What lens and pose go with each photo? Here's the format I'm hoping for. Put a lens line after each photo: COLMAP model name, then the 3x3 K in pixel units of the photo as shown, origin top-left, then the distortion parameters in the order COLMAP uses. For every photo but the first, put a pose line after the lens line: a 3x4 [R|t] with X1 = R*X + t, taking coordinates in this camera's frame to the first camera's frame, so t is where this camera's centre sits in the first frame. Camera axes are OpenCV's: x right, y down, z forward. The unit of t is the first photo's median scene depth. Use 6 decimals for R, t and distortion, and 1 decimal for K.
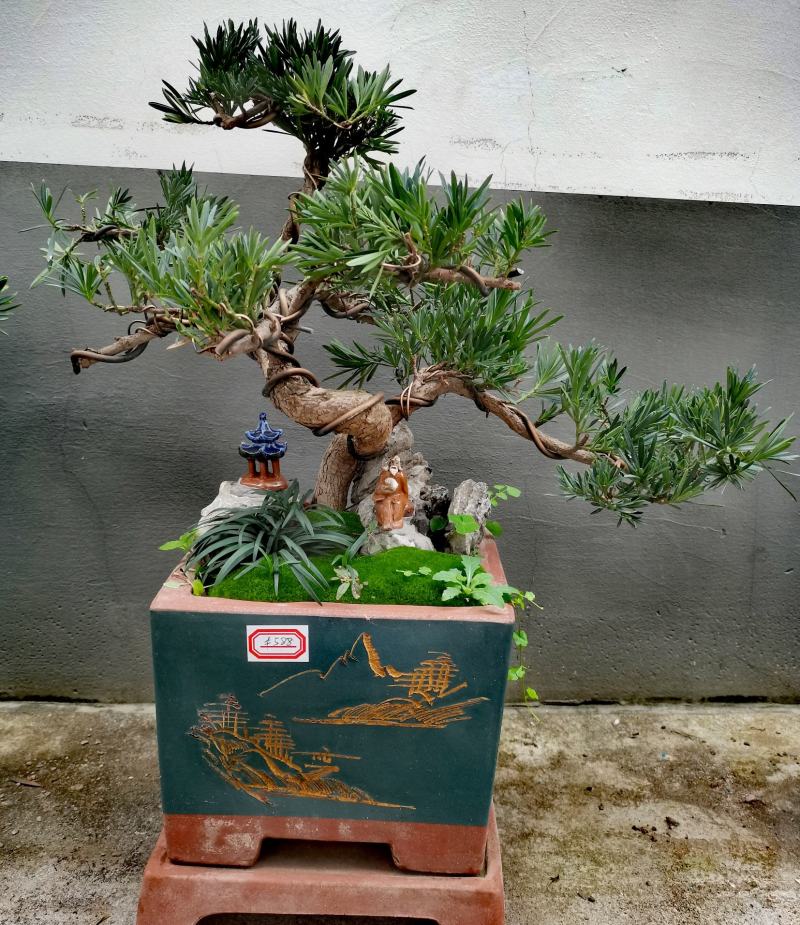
lens RADIAL K [[830.6, 0, 400.0], [0, 830.6, 462.5], [0, 0, 1]] dist [0.009987, 0.006056]
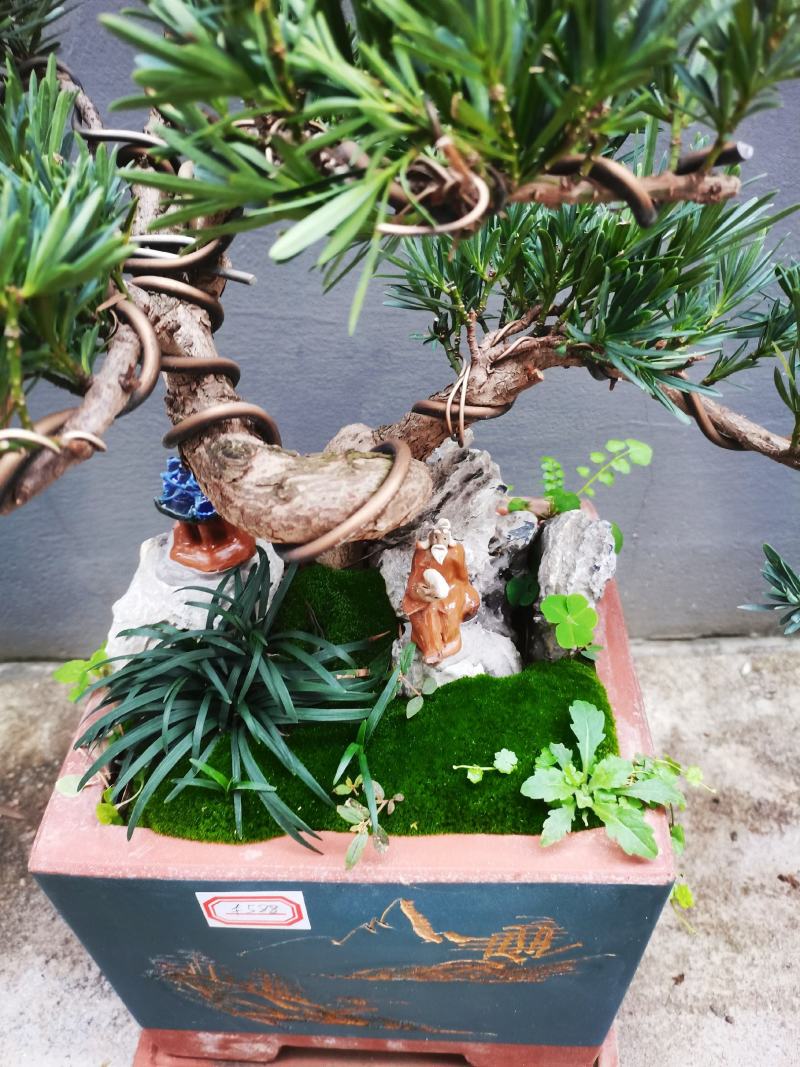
lens RADIAL K [[822.0, 0, 394.2], [0, 822.0, 533.3], [0, 0, 1]] dist [0.003794, -0.005957]
pose [[0.995582, -0.041298, -0.084323, 0.007478], [0.073517, 0.901509, 0.426470, -0.204729], [0.058406, -0.430785, 0.900562, 0.480655]]
